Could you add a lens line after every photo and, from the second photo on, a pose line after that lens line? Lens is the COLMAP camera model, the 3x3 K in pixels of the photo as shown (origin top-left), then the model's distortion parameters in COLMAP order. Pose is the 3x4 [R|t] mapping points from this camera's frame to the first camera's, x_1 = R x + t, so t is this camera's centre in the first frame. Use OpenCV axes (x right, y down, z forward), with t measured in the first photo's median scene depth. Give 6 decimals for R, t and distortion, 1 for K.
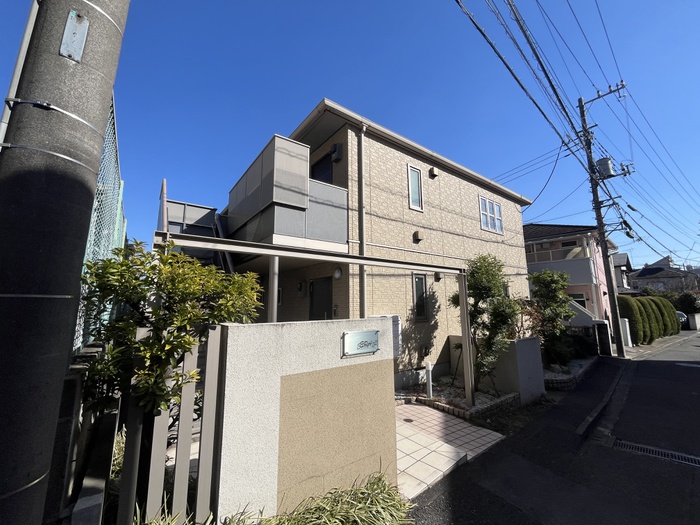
lens RADIAL K [[287.4, 0, 350.0], [0, 287.4, 262.5], [0, 0, 1]] dist [0.001169, 0.000115]
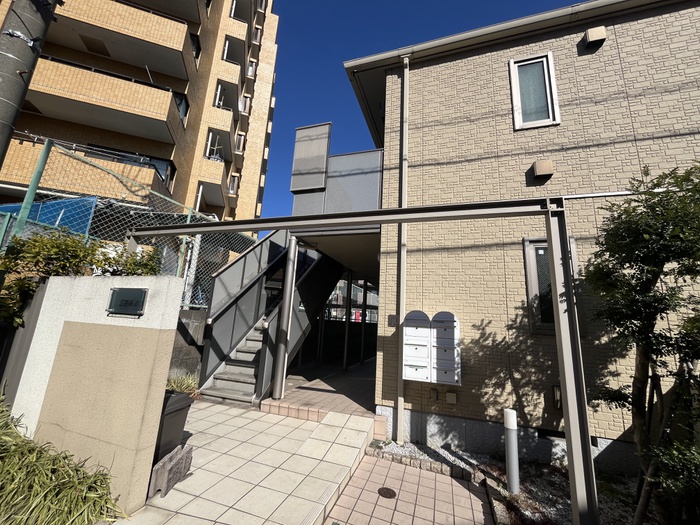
lens RADIAL K [[280.7, 0, 350.0], [0, 280.7, 262.5], [0, 0, 1]] dist [-0.002659, -0.000243]
pose [[0.571906, -0.130551, -0.809864, 0.488908], [0.054424, 0.991118, -0.121337, 0.135026], [0.818512, 0.025317, 0.573931, 0.474621]]
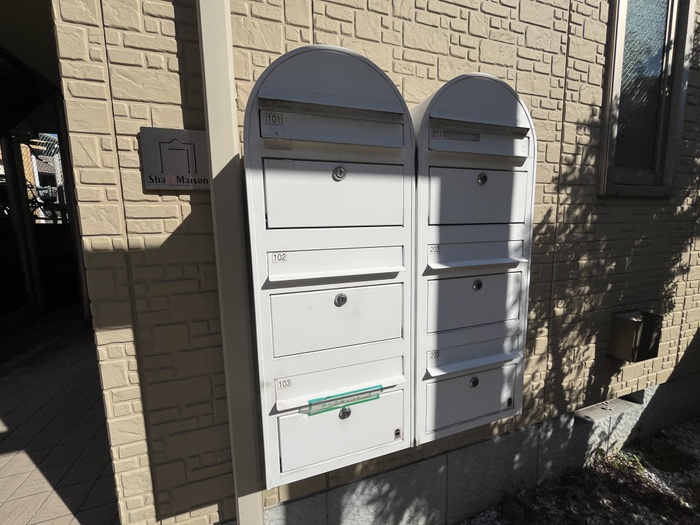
lens RADIAL K [[287.4, 0, 350.0], [0, 287.4, 262.5], [0, 0, 1]] dist [0.001169, 0.000115]
pose [[0.950202, 0.024289, -0.310686, 0.135167], [0.057882, 0.965855, 0.252534, 0.205953], [0.306212, -0.257941, 0.916352, 0.812509]]
